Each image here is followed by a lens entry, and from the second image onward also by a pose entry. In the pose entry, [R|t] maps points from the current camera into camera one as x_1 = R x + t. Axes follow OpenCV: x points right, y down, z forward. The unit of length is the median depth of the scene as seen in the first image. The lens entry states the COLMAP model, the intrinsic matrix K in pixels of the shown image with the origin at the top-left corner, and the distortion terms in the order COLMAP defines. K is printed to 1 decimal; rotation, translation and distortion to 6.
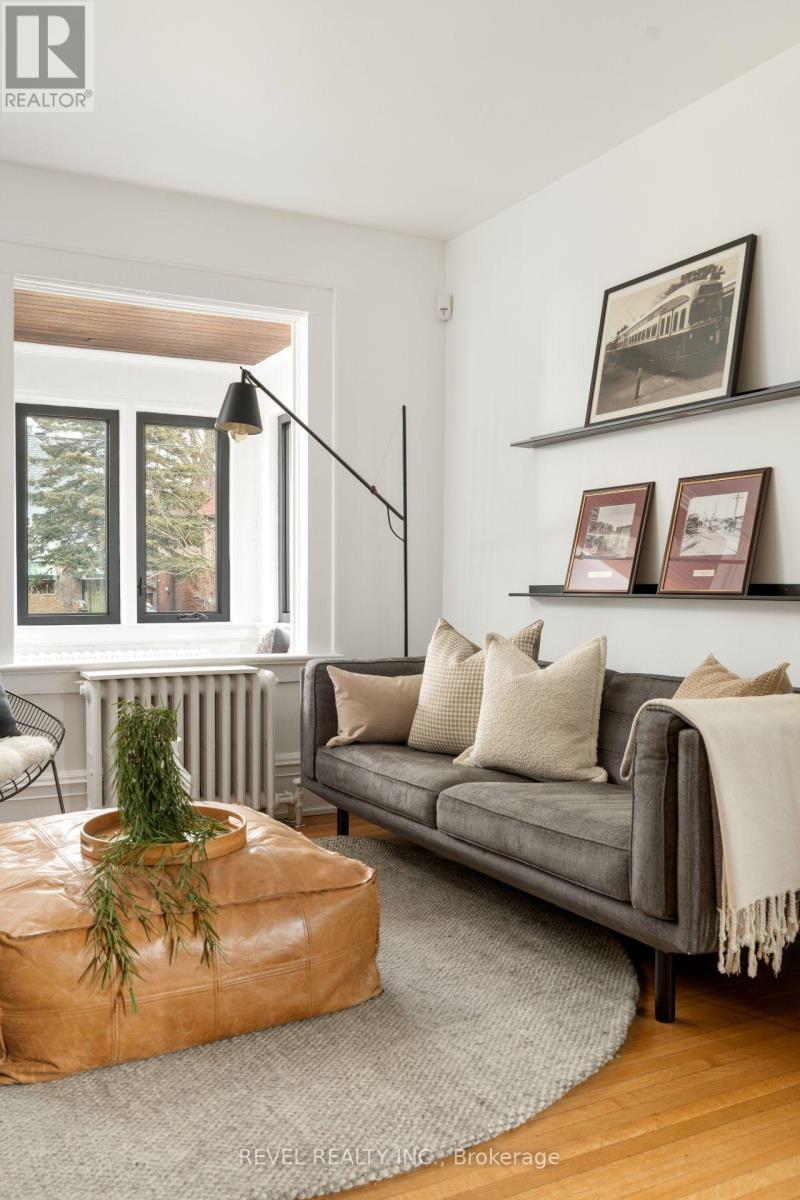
lens RADIAL K [[1106.5, 0, 506.2], [0, 1106.5, 592.2], [0, 0, 1]] dist [-0.004917, 0.040829]
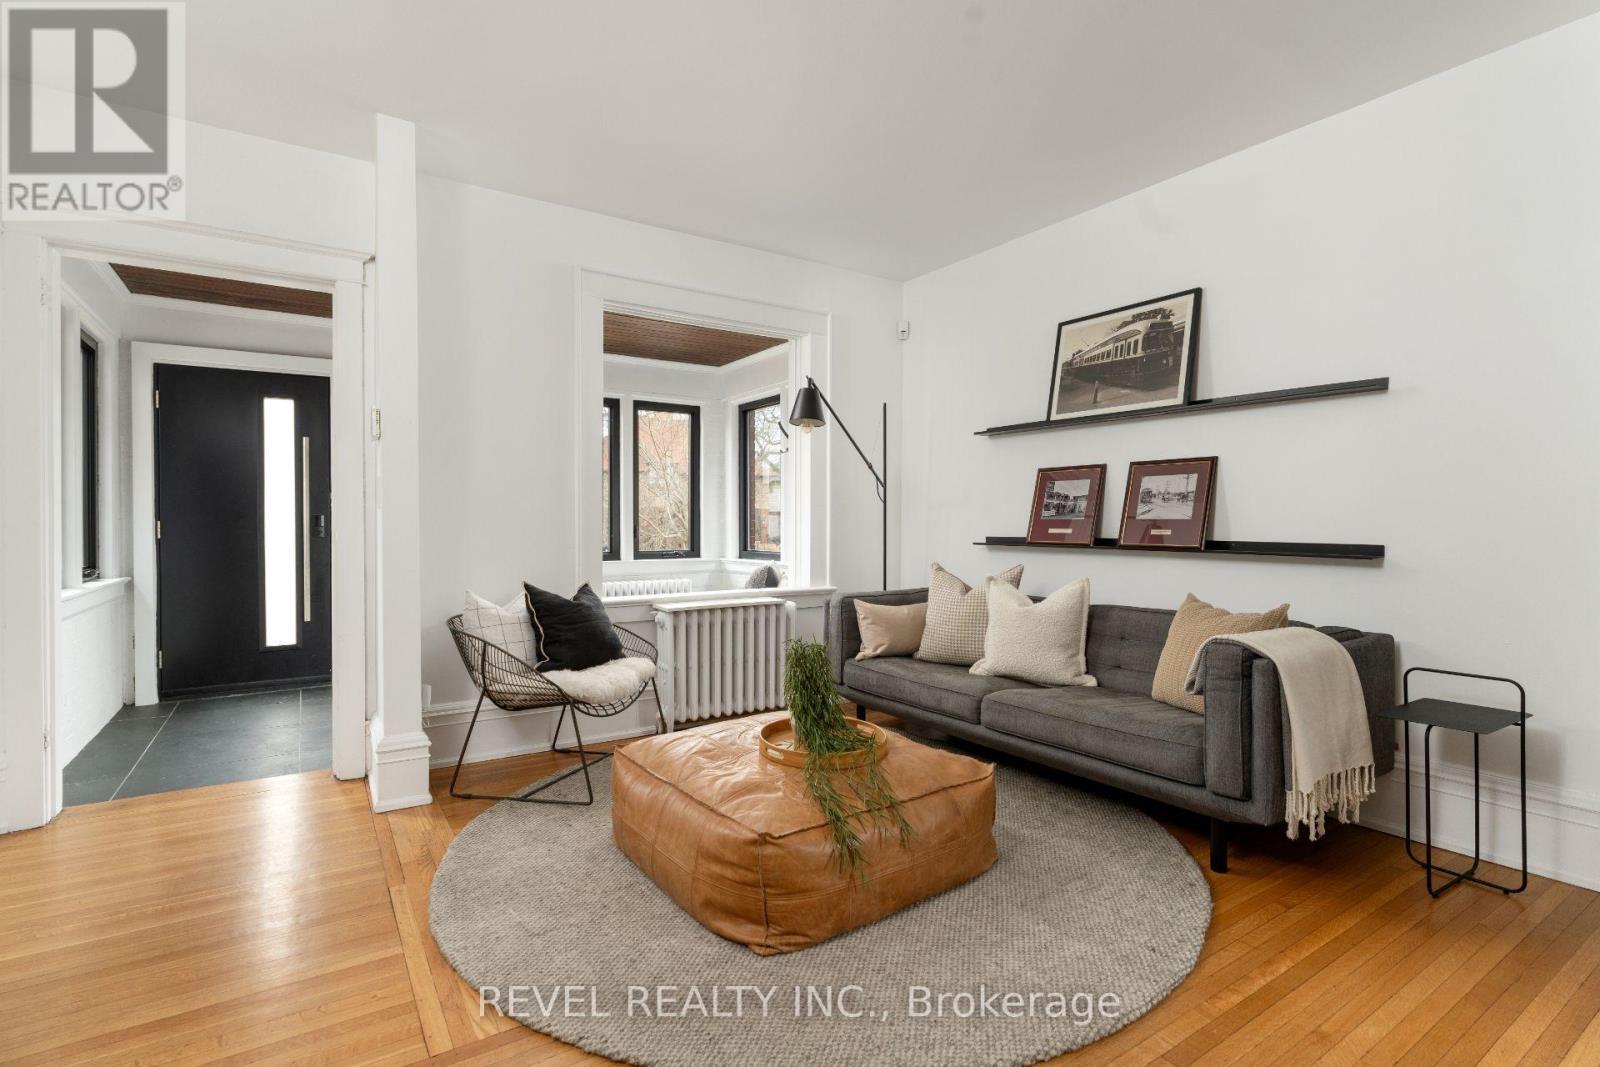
lens RADIAL K [[787.6, 0, 909.7], [0, 787.6, 526.9], [0, 0, 1]] dist [0.005664, -0.001522]
pose [[0.993482, -0.000099, 0.113992, -0.236332], [0.000133, 1.000000, -0.000293, -0.023007], [-0.113992, 0.000307, 0.993482, 0.058683]]
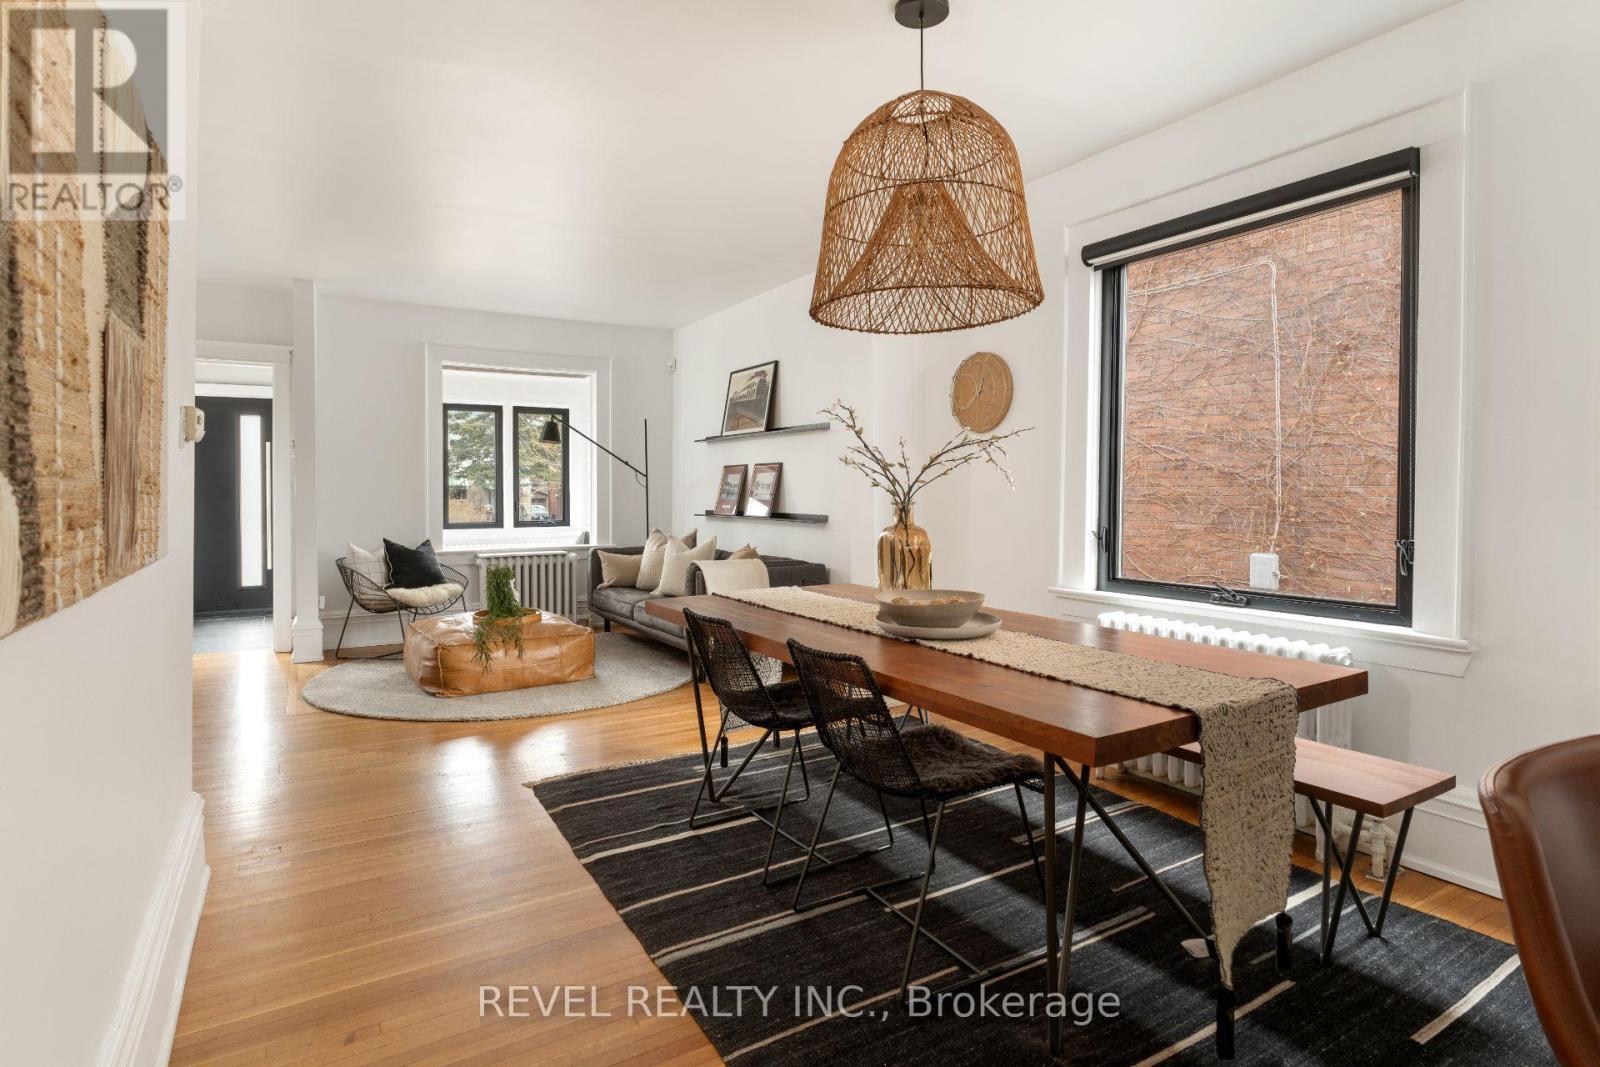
lens RADIAL K [[834.1, 0, 860.6], [0, 834.1, 492.0], [0, 0, 1]] dist [0.015199, 0.000310]
pose [[0.998660, -0.001489, 0.051732, 0.292818], [0.001846, 0.999975, -0.006848, -0.036566], [-0.051721, 0.006935, 0.998638, -0.697425]]
